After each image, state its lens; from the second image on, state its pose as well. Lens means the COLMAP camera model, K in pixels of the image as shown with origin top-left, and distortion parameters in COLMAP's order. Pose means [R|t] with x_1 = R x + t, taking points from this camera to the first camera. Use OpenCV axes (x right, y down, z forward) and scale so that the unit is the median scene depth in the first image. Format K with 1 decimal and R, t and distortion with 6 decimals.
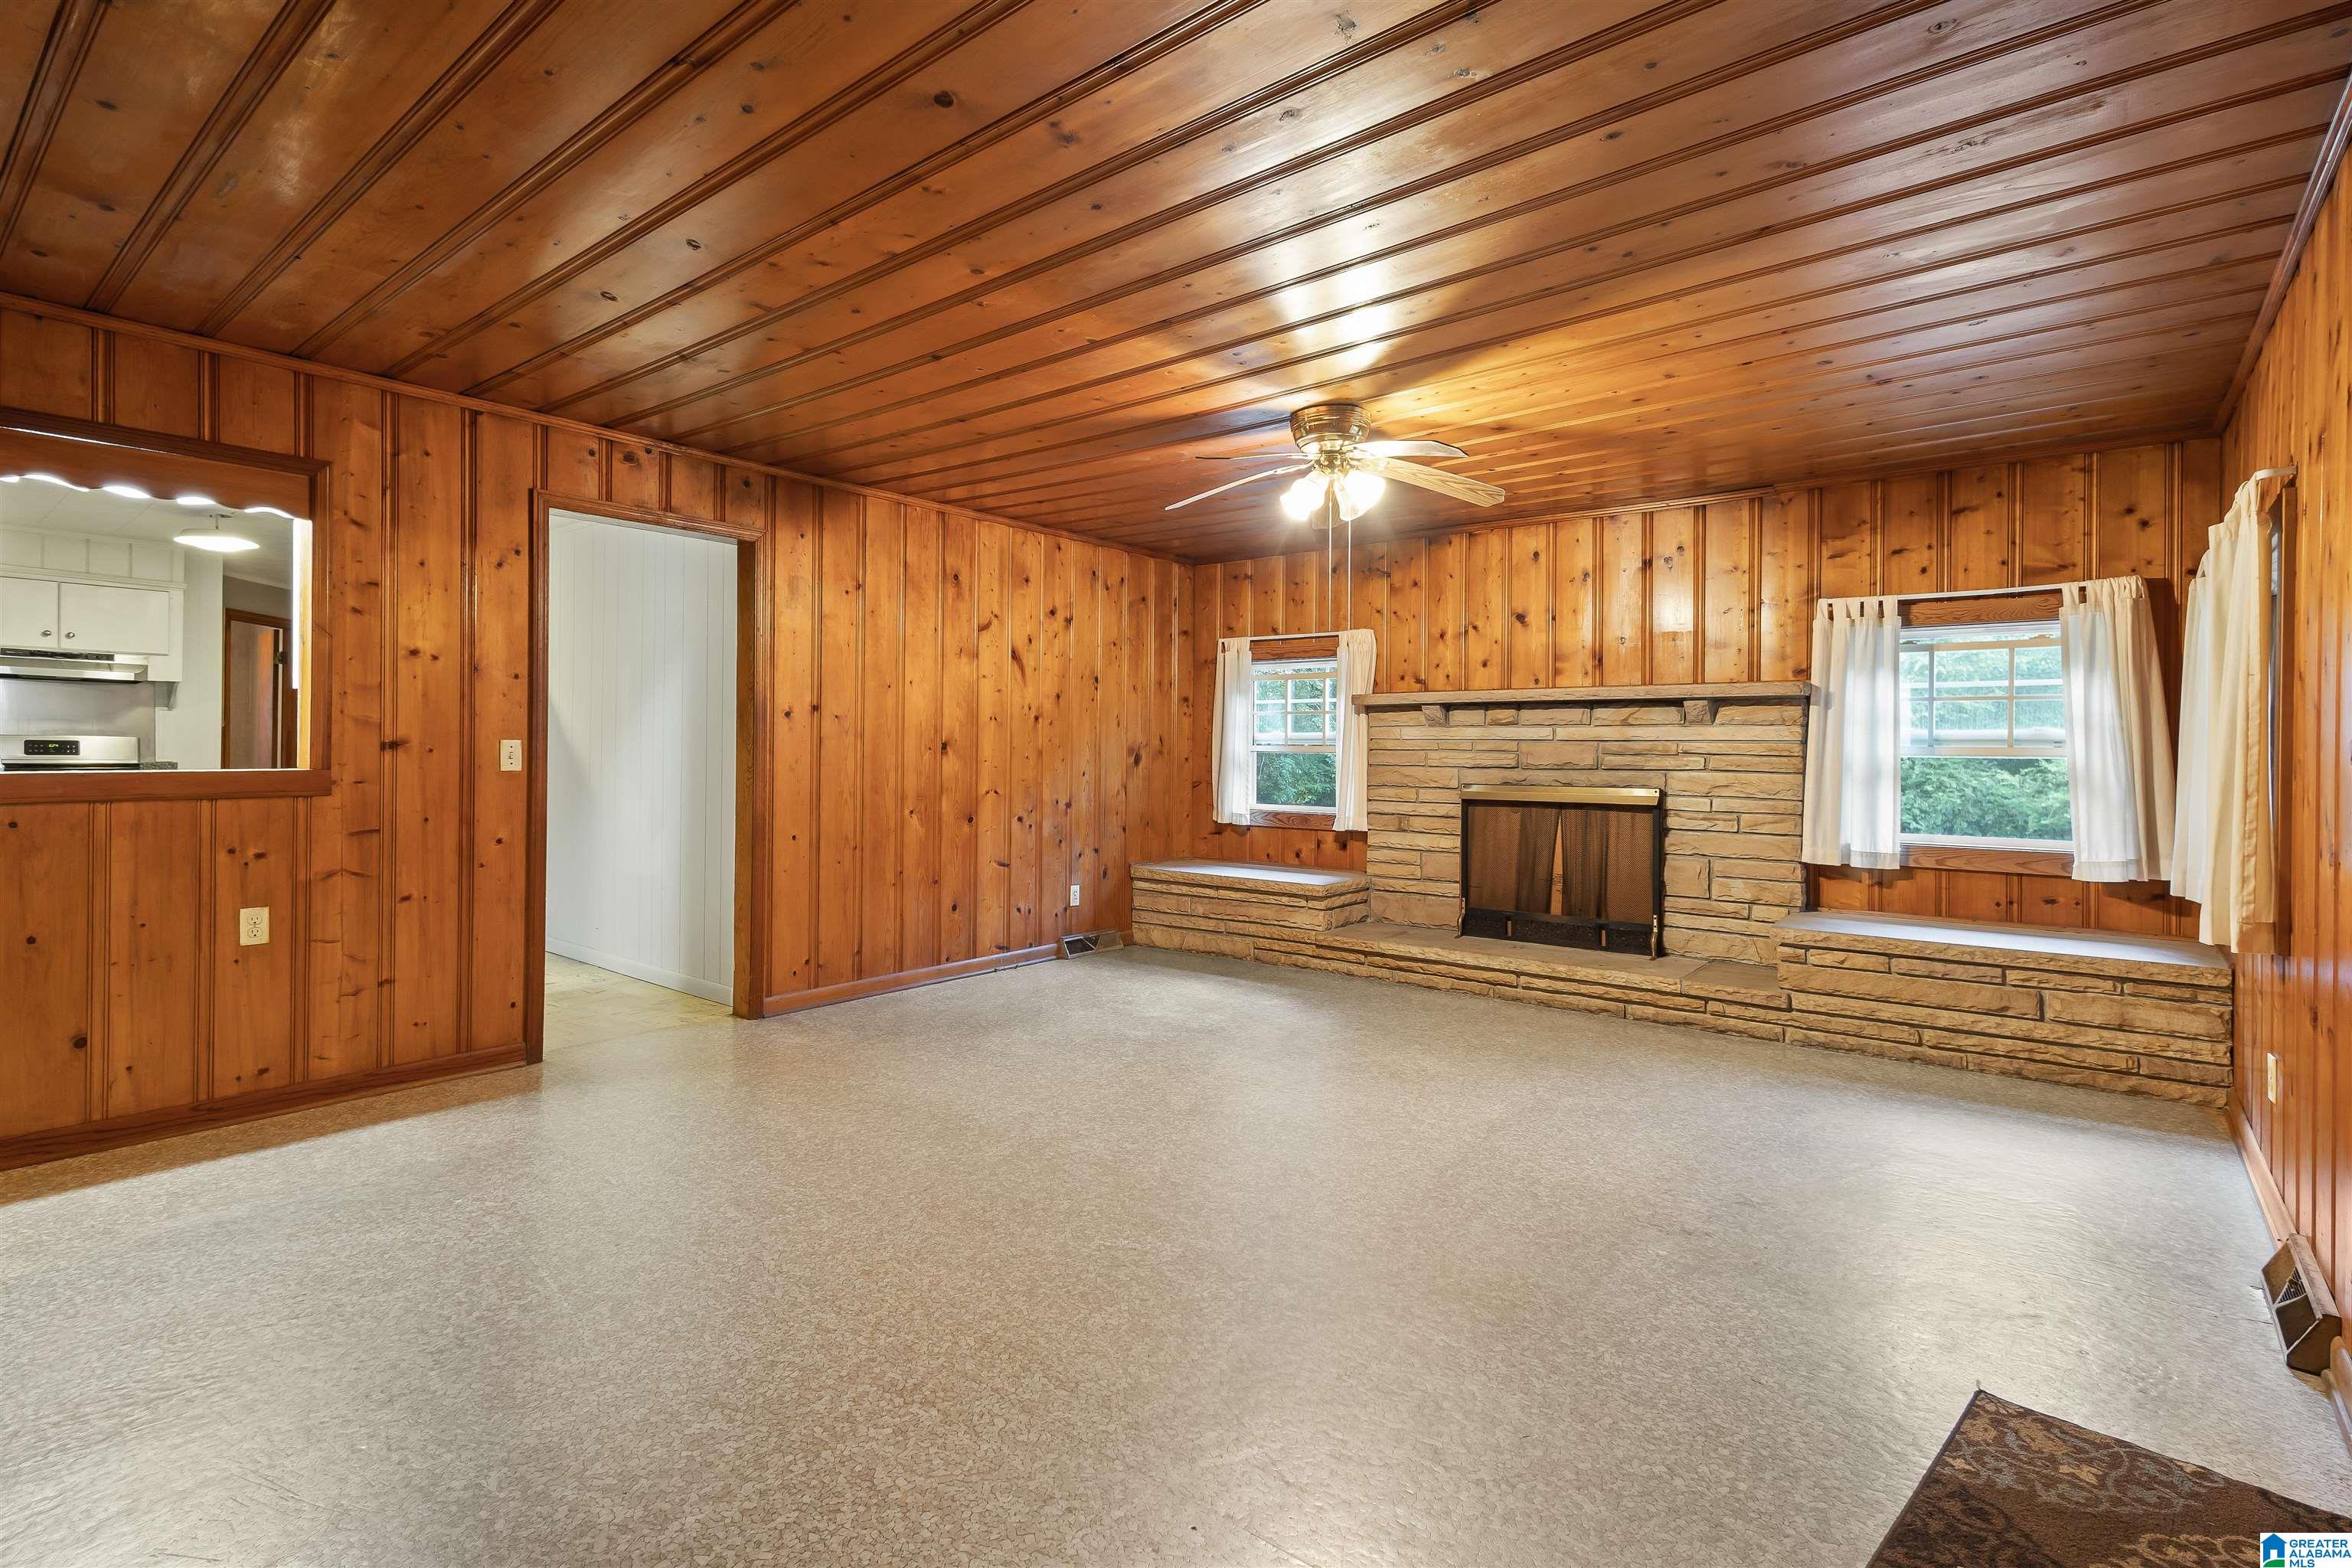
lens RADIAL K [[1102.7, 0, 1176.7], [0, 1102.7, 762.5], [0, 0, 1]] dist [0.008252, -0.000809]
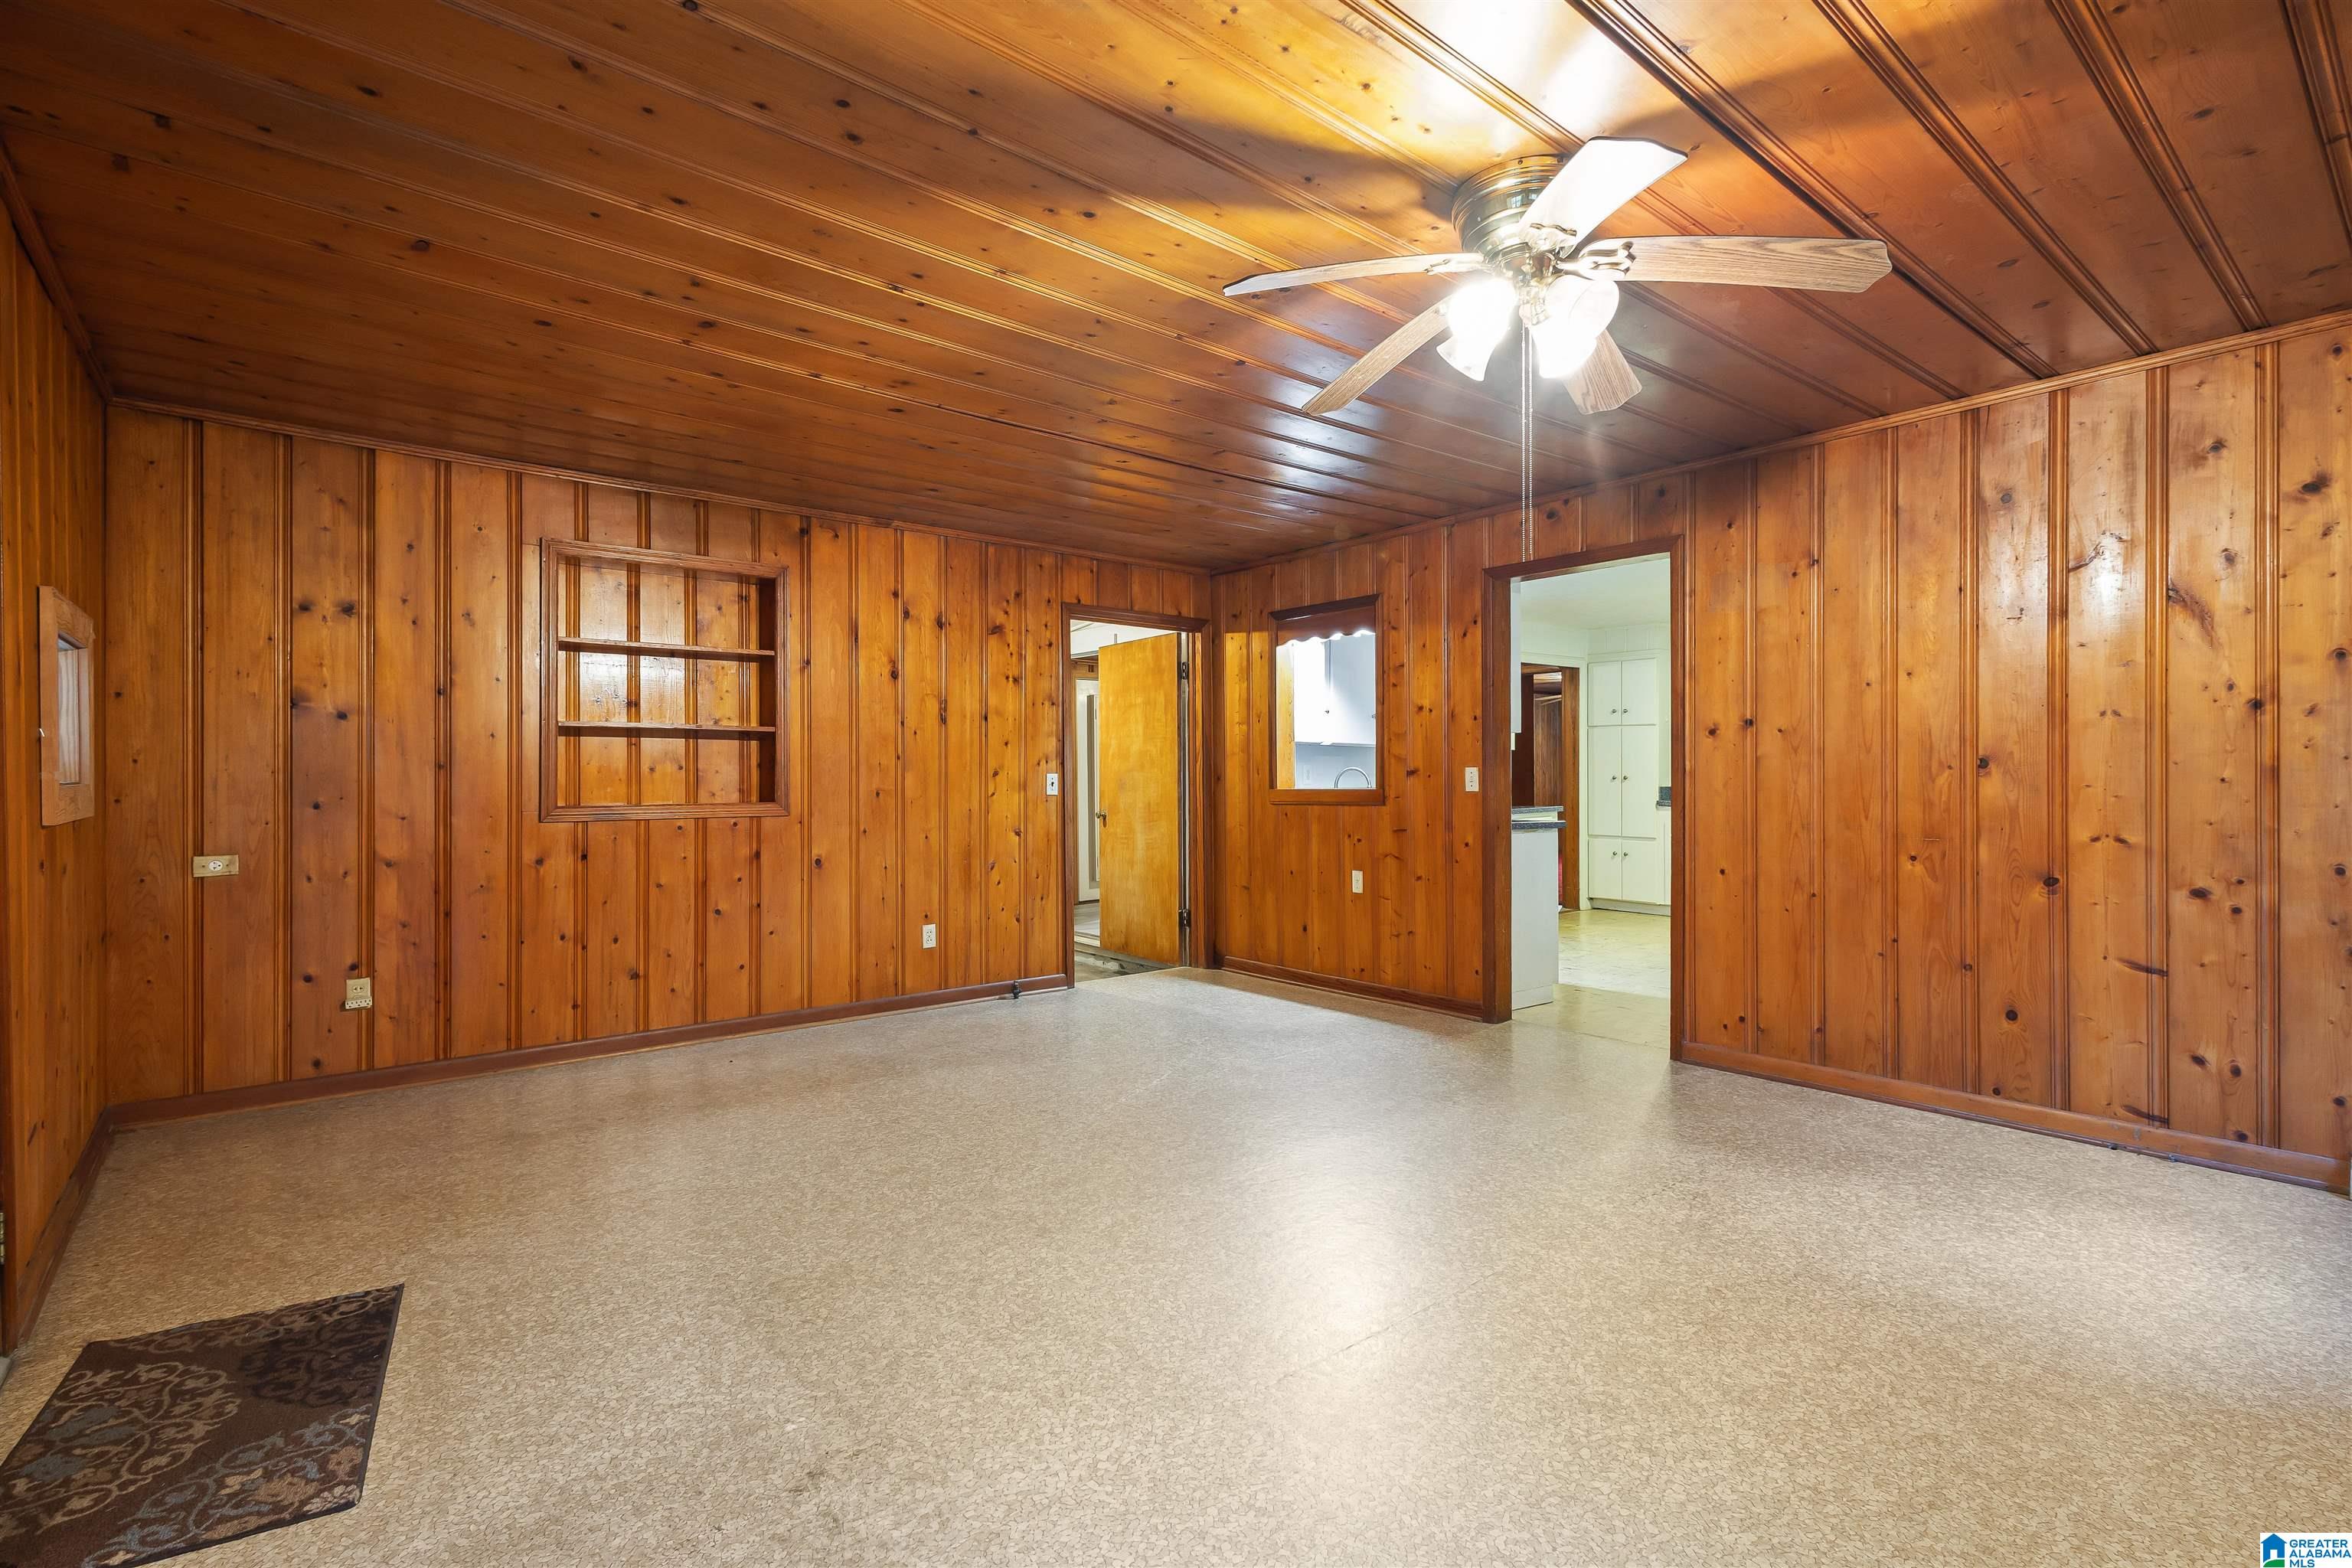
lens RADIAL K [[1102.7, 0, 1178.6], [0, 1102.7, 781.0], [0, 0, 1]] dist [0.008252, -0.000809]
pose [[-0.203451, -0.002002, -0.979083, 0.820996], [-0.005167, 0.999986, -0.000970, -0.001565], [0.979072, 0.004862, -0.203458, 1.025711]]
